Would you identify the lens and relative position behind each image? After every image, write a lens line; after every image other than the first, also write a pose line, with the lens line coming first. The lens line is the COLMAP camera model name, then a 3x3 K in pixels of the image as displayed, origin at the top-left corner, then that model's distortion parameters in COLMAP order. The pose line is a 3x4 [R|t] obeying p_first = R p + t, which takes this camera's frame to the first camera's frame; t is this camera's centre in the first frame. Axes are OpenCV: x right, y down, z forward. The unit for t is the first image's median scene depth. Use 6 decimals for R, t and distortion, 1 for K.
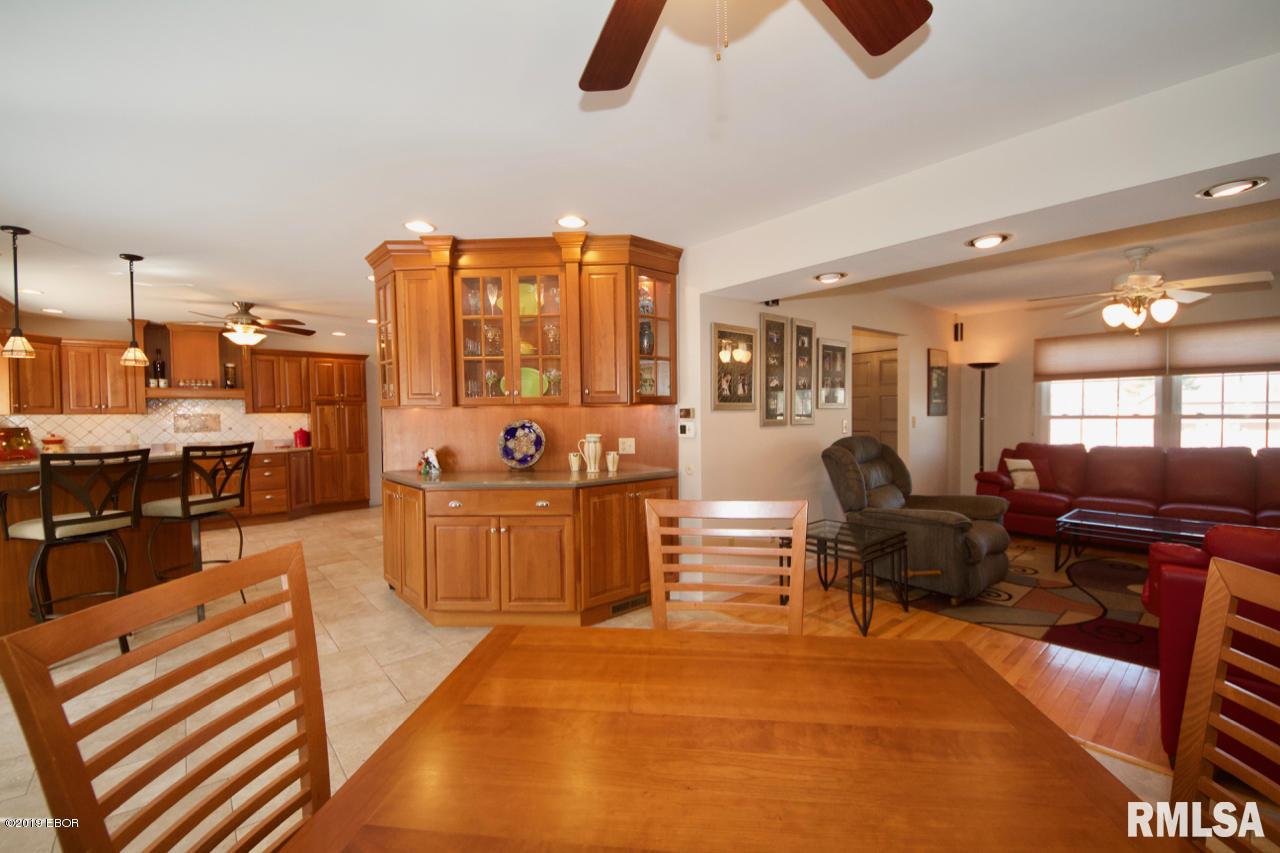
lens RADIAL K [[548.0, 0, 640.0], [0, 548.0, 426.5], [0, 0, 1]] dist [-0.000776, 0.000044]
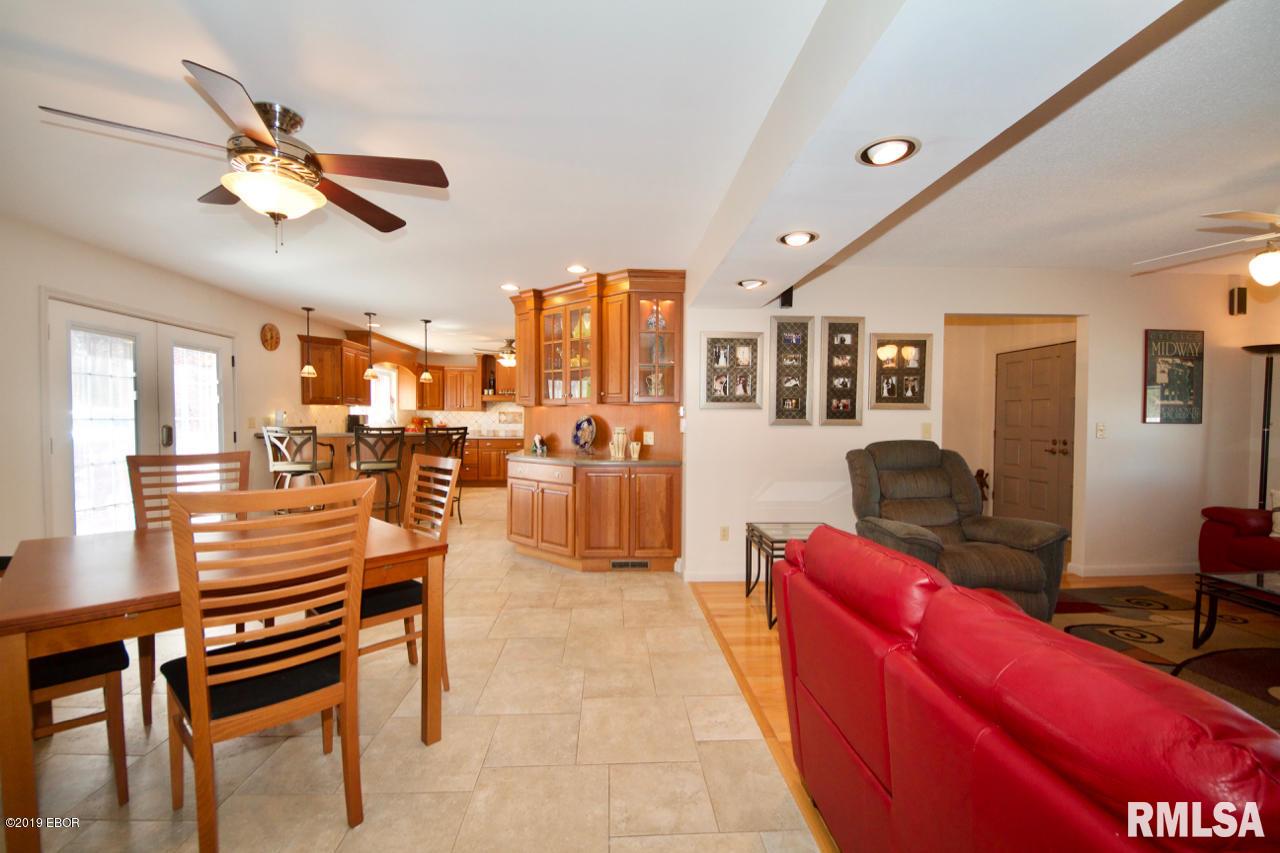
lens RADIAL K [[538.3, 0, 640.0], [0, 538.3, 426.5], [0, 0, 1]] dist [-0.026933, -0.000019]
pose [[0.782070, 0.025185, -0.622682, 0.678364], [-0.029936, 0.999548, 0.002830, 0.006661], [0.622472, 0.016427, 0.782470, 0.052586]]
